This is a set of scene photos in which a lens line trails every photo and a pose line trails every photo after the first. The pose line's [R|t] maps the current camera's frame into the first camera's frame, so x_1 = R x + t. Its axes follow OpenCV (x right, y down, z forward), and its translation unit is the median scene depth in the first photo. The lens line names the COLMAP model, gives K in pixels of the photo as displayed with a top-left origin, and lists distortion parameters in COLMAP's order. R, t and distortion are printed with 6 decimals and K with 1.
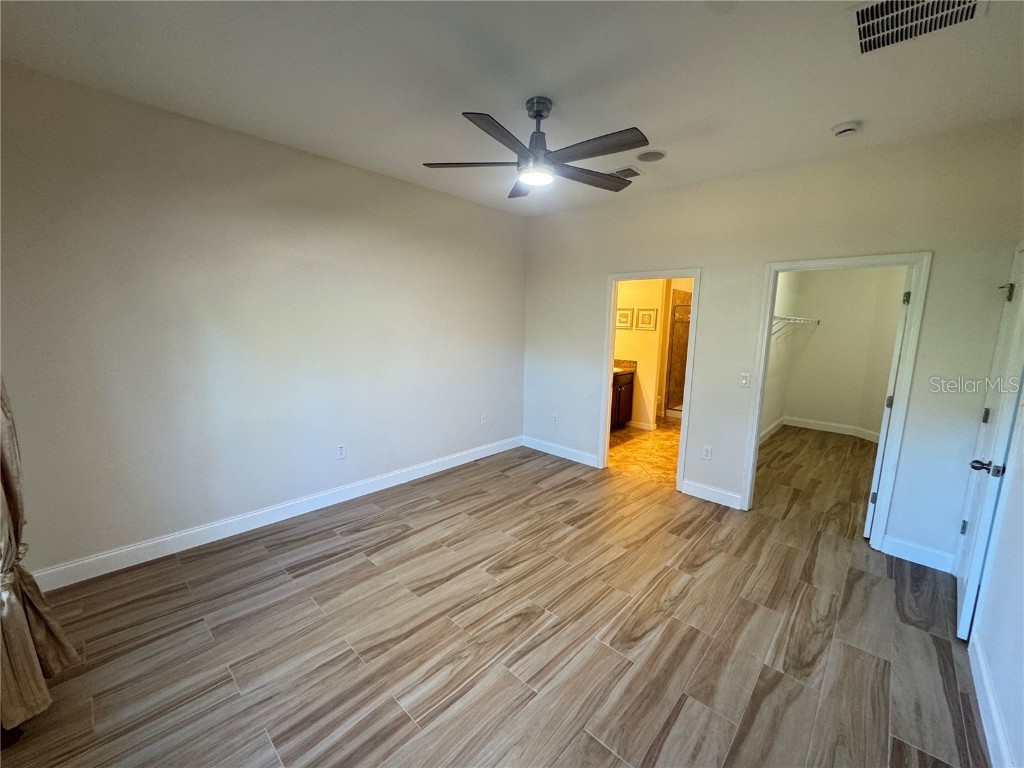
lens RADIAL K [[409.1, 0, 510.3], [0, 409.1, 384.0], [0, 0, 1]] dist [-0.000878, -0.000127]
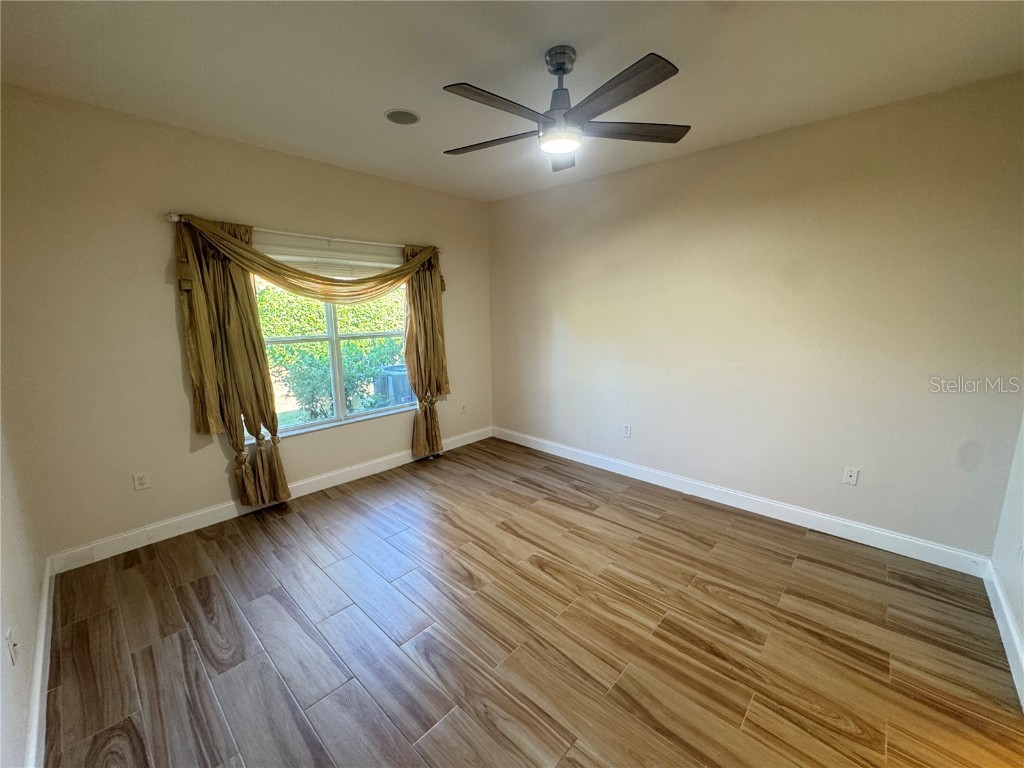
lens RADIAL K [[409.1, 0, 510.3], [0, 409.1, 384.0], [0, 0, 1]] dist [-0.000878, -0.000127]
pose [[0.012490, 0.161968, -0.986717, 0.787776], [-0.146394, 0.976457, 0.158430, -0.106458], [0.989148, 0.142470, 0.035907, 0.745854]]
